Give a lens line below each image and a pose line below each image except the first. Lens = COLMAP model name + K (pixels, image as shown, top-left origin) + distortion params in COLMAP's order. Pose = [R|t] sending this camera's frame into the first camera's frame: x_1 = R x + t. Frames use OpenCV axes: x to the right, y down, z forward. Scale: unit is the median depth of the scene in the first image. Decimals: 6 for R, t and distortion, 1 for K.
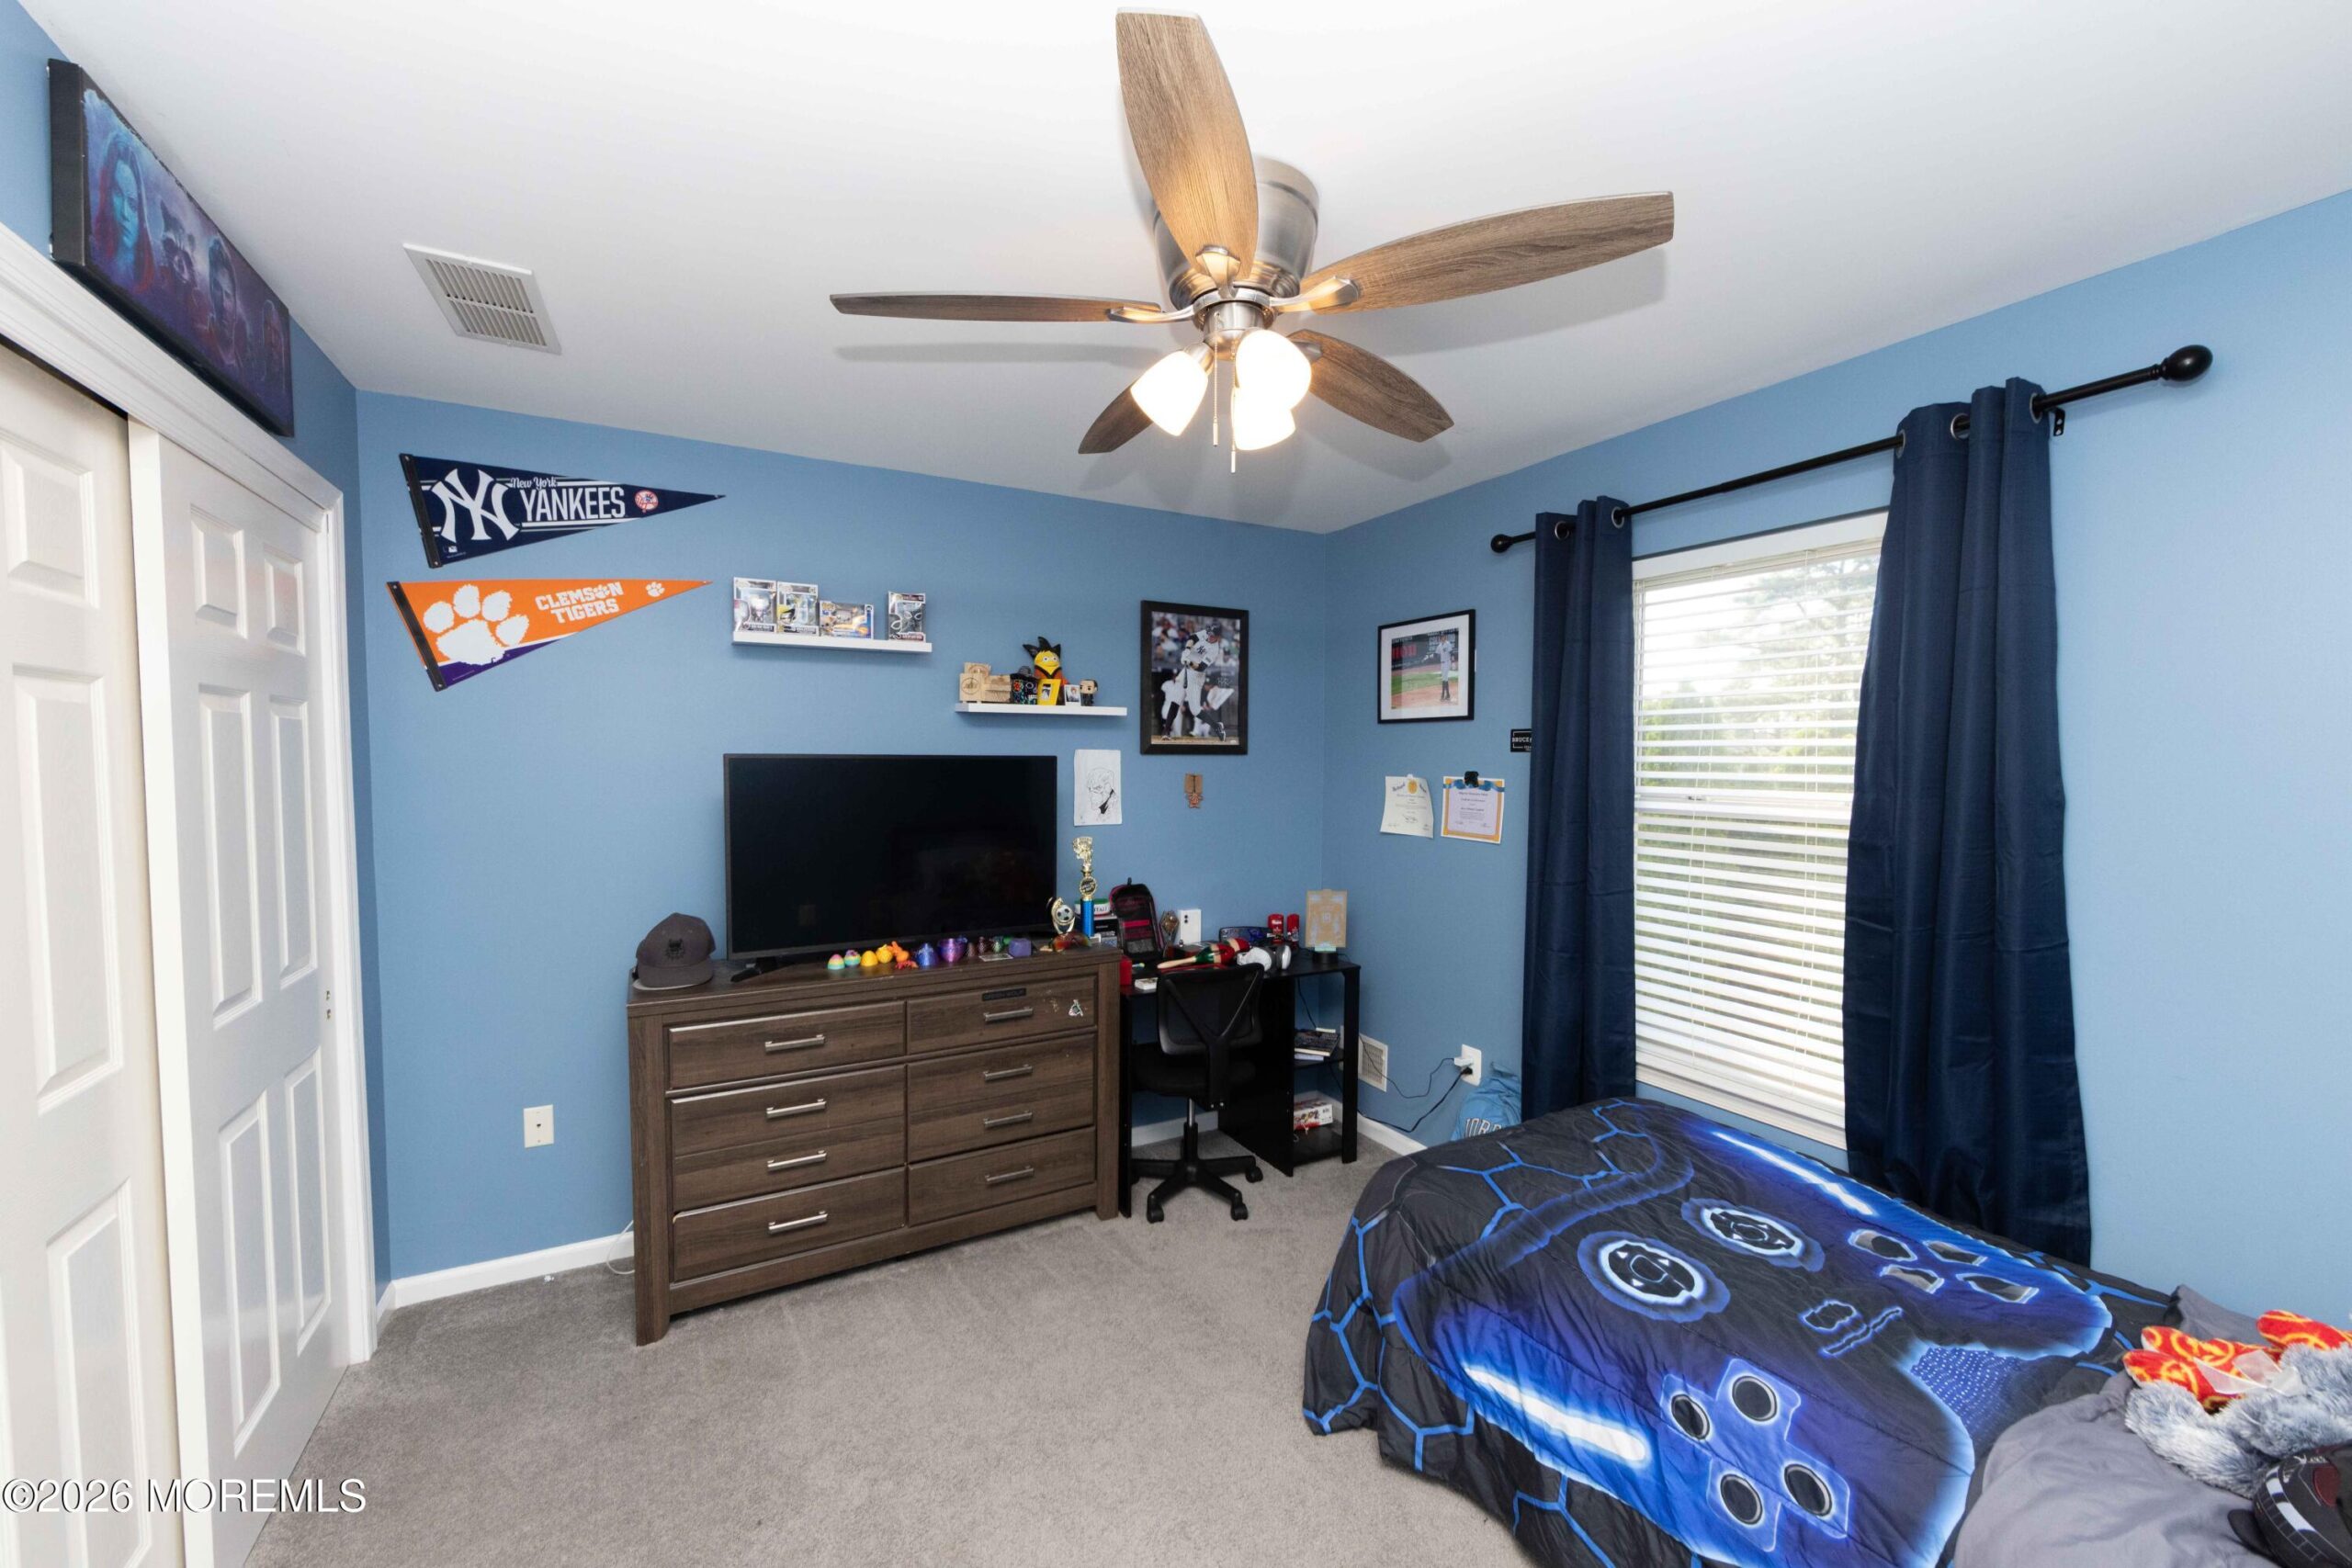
lens RADIAL K [[917.1, 0, 1173.9], [0, 917.1, 793.1], [0, 0, 1]] dist [-0.001722, 0.000225]
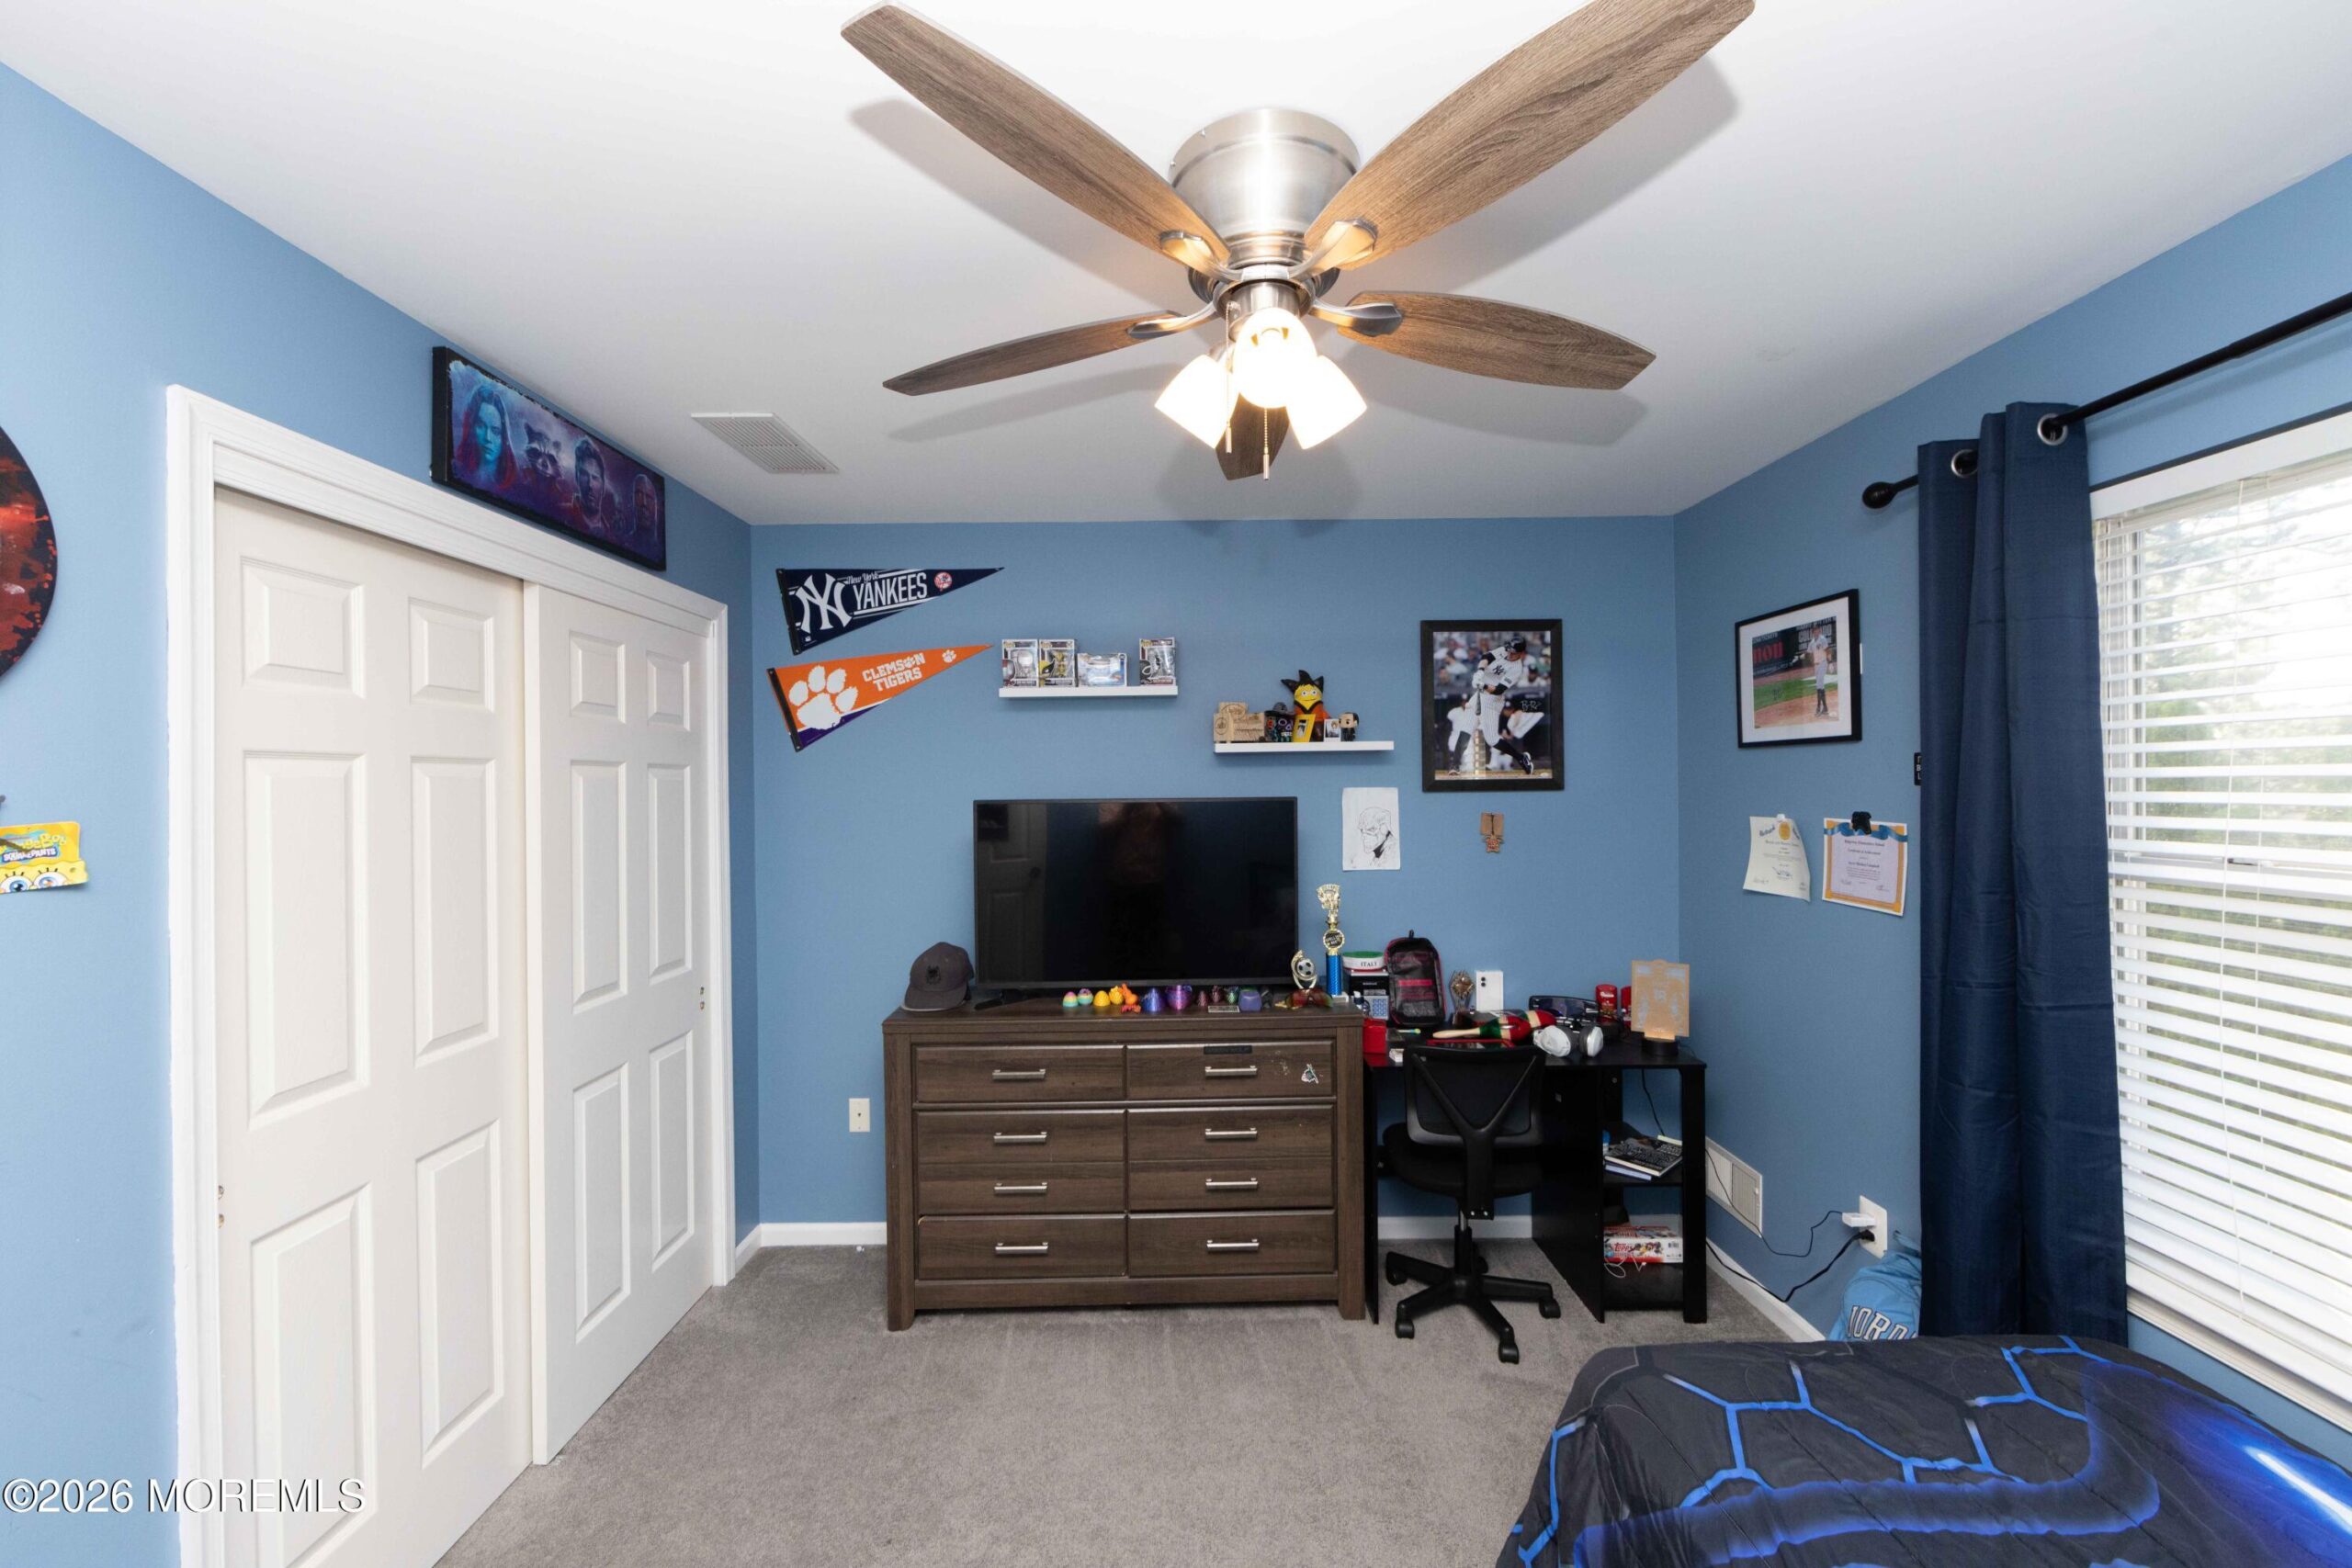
lens RADIAL K [[918.3, 0, 1166.4], [0, 918.3, 778.4], [0, 0, 1]] dist [-0.001116, -0.000259]
pose [[0.880080, -0.018343, -0.474471, 0.225343], [-0.003123, 0.999008, -0.044413, -0.019579], [0.474815, 0.040569, 0.879150, 0.127675]]
